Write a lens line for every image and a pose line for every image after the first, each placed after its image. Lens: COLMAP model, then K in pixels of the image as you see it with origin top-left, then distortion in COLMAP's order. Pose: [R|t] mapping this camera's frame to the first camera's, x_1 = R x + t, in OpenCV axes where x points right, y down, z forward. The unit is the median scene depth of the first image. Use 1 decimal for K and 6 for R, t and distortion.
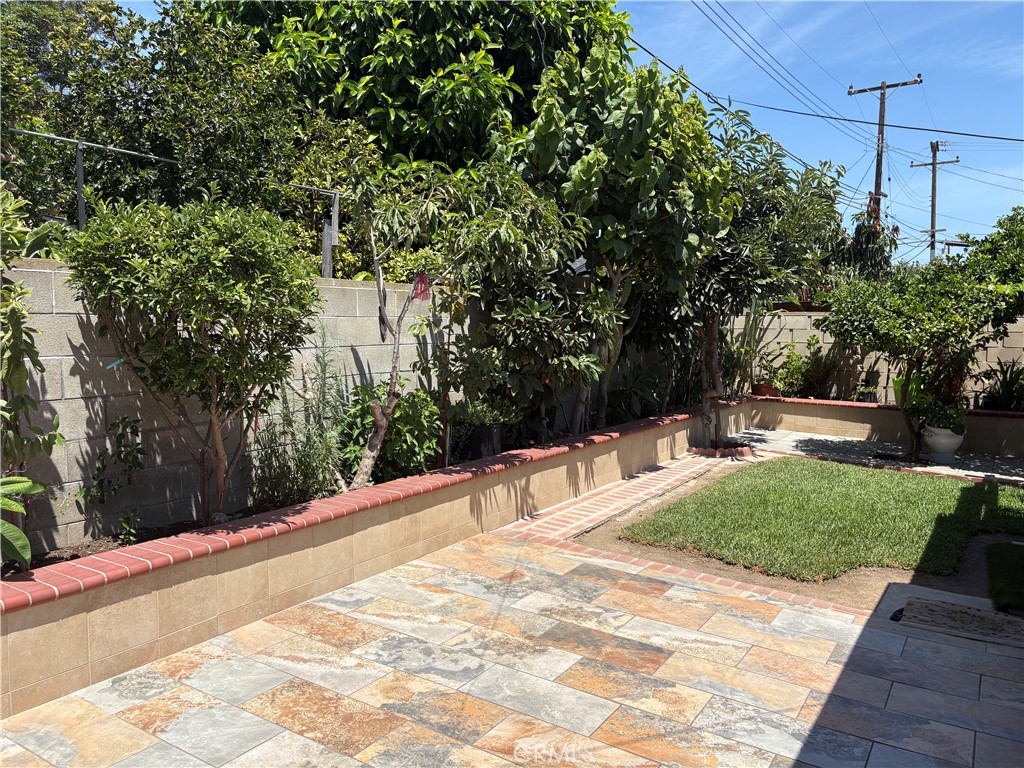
lens RADIAL K [[772.1, 0, 507.4], [0, 772.1, 385.5], [0, 0, 1]] dist [0.043355, -0.059664]
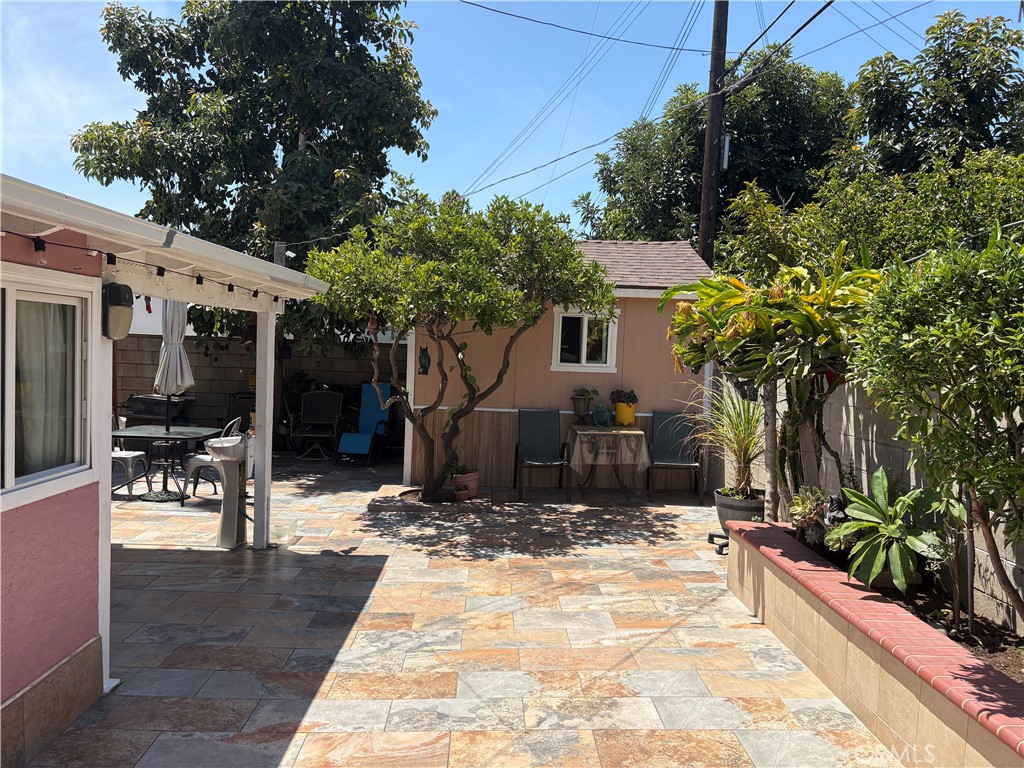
lens RADIAL K [[772.1, 0, 515.4], [0, 772.1, 384.3], [0, 0, 1]] dist [0.043355, -0.059664]
pose [[-0.820495, -0.016947, -0.571403, 0.265551], [-0.095715, 0.989523, 0.108092, -0.080476], [0.563584, 0.143381, -0.813520, 0.802628]]
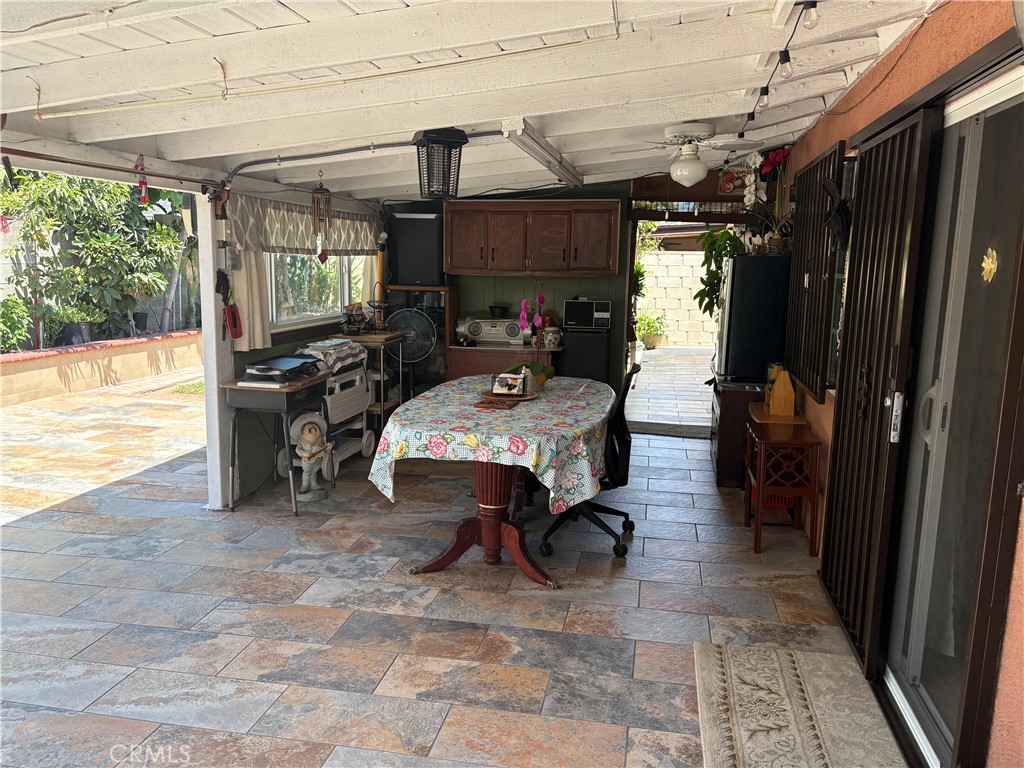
lens RADIAL K [[772.1, 0, 516.9], [0, 772.1, 384.1], [0, 0, 1]] dist [0.043355, -0.059664]
pose [[0.925726, -0.051875, 0.374620, 0.178332], [0.020123, 0.995901, 0.088181, 0.053130], [-0.377659, -0.074093, 0.922976, -0.608832]]
